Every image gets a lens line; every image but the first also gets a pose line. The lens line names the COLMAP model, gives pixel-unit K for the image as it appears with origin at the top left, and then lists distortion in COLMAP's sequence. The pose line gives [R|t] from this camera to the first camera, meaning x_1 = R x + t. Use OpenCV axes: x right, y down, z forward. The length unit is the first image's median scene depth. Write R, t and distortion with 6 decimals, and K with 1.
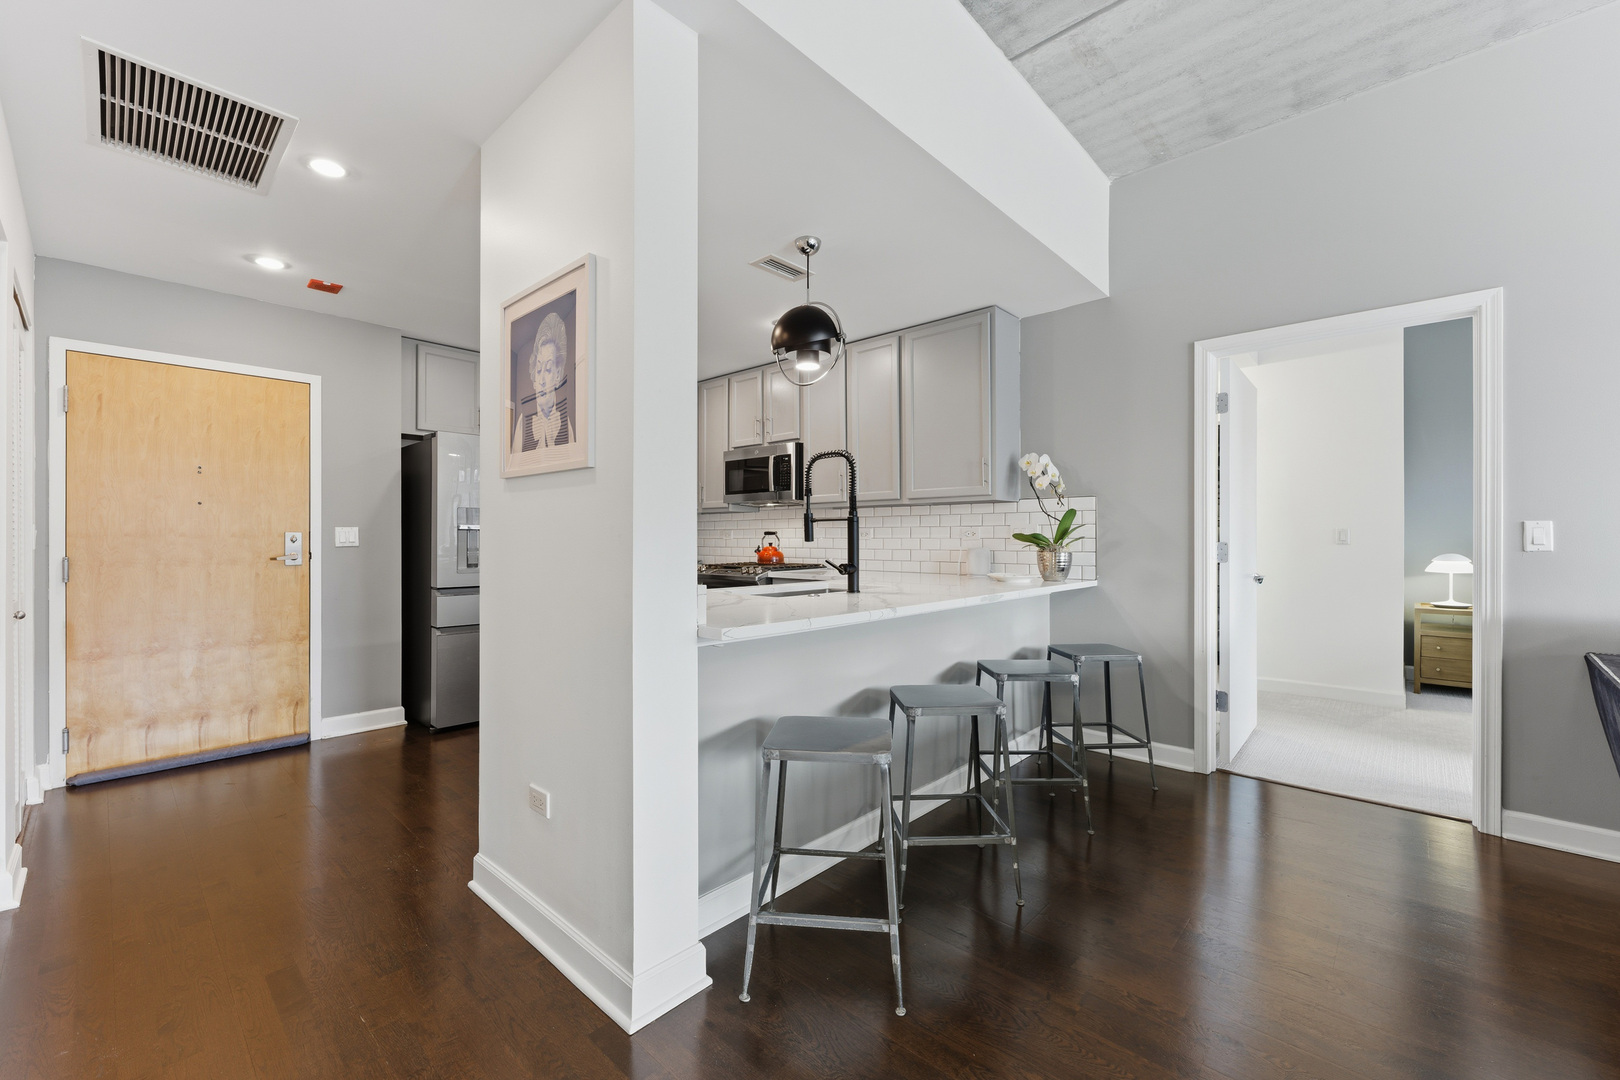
lens RADIAL K [[659.2, 0, 797.1], [0, 659.2, 538.7], [0, 0, 1]] dist [0.000409, 0.000104]
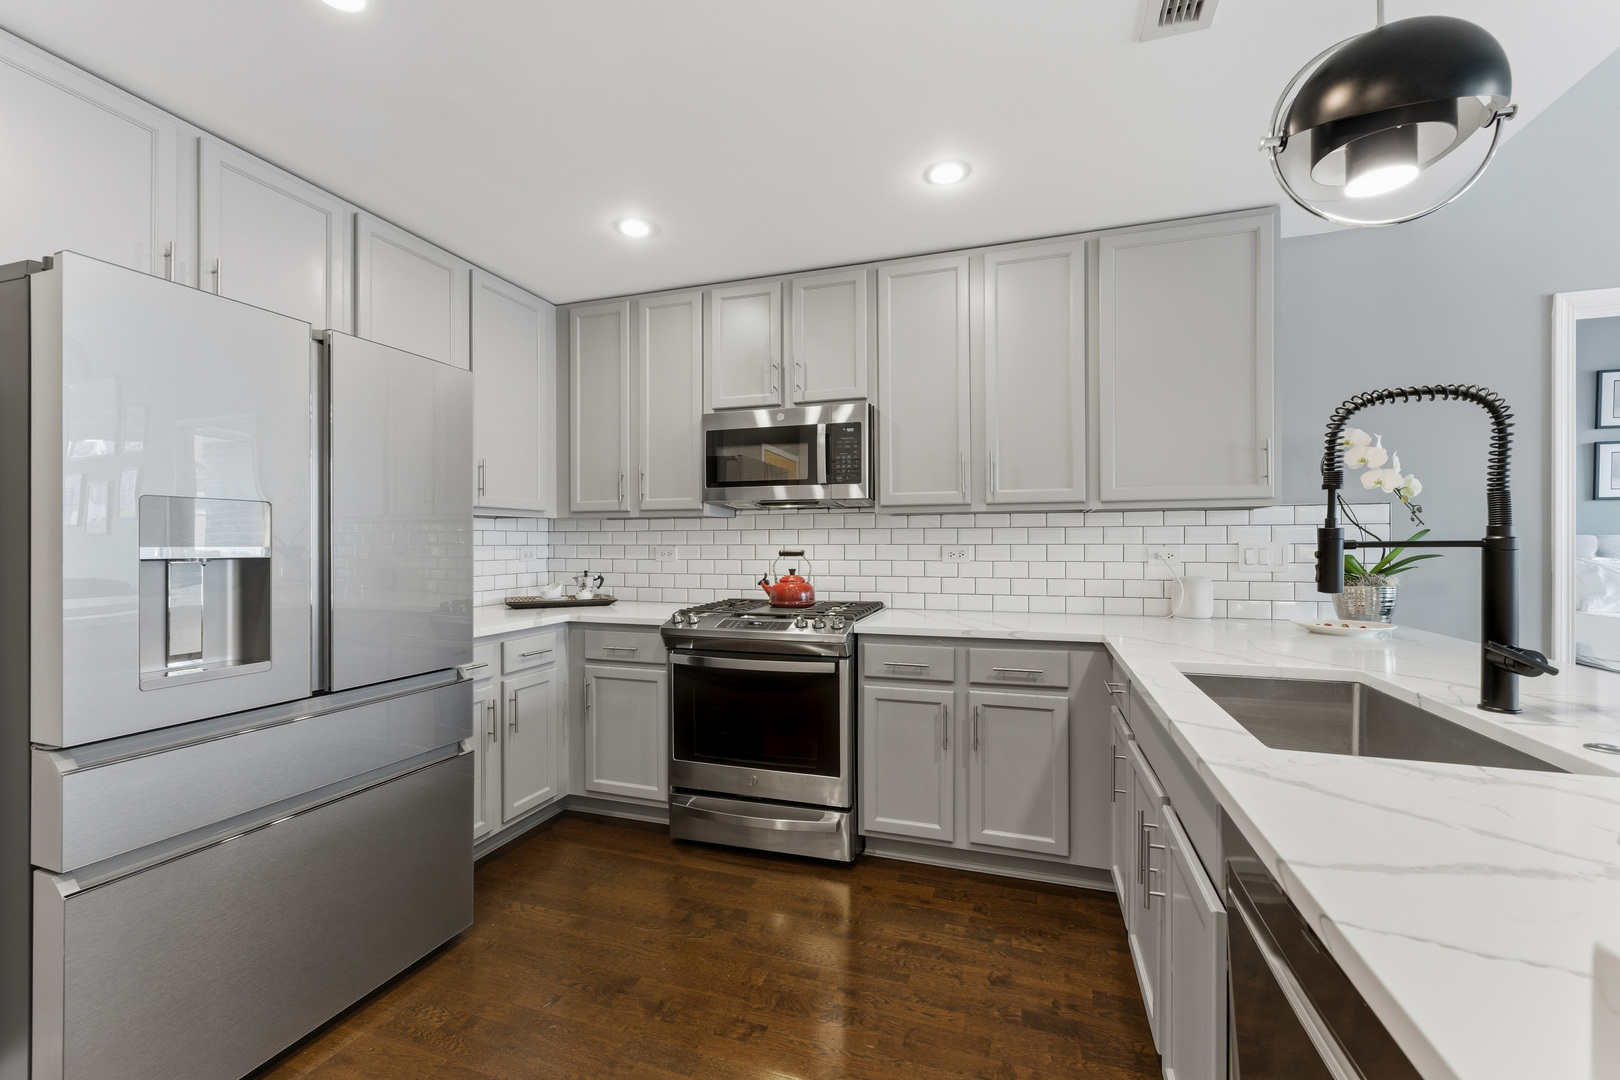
lens RADIAL K [[652.7, 0, 810.0], [0, 652.7, 540.0], [0, 0, 1]] dist [-0.003109, 0.000205]
pose [[0.909201, 0.000212, 0.416358, -0.387191], [0.001464, 0.999992, -0.003707, -0.025572], [-0.416355, 0.003980, 0.909193, 0.627668]]
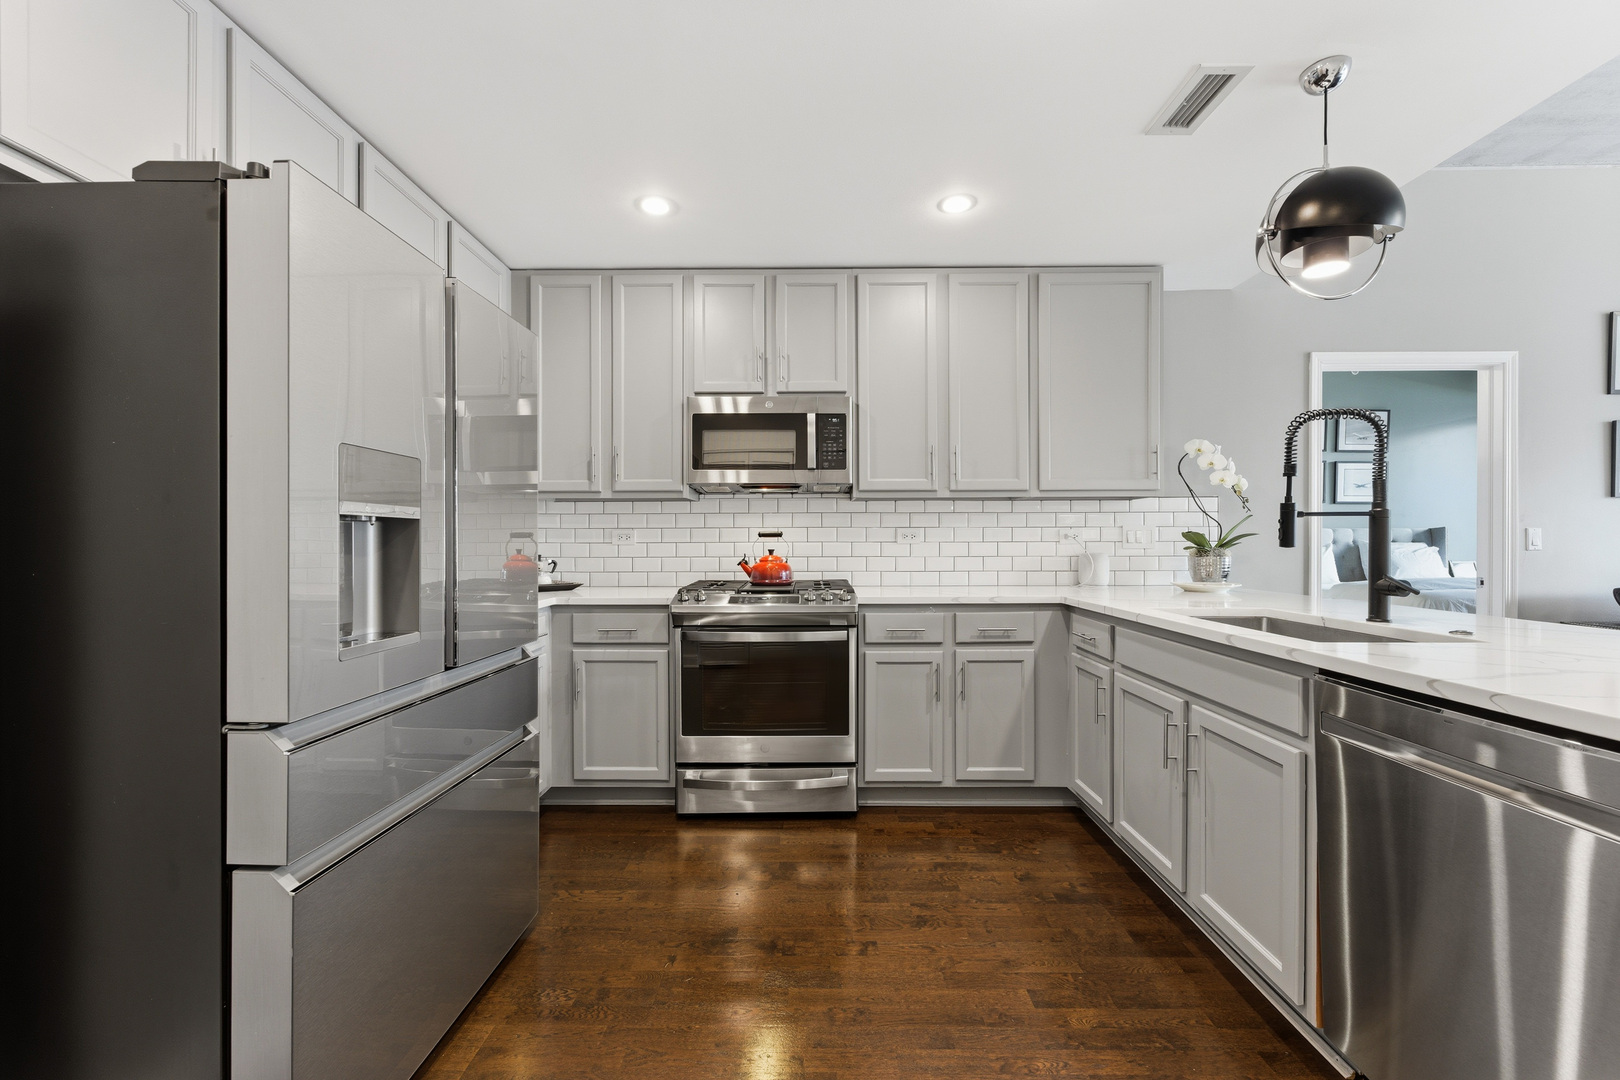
lens RADIAL K [[657.1, 0, 810.0], [0, 657.1, 540.0], [0, 0, 1]] dist [-0.002679, -0.000154]
pose [[0.735244, -0.001582, 0.677801, -0.624331], [0.003176, 0.999994, -0.001111, -0.003239], [-0.677795, 0.002969, 0.735245, 0.711707]]
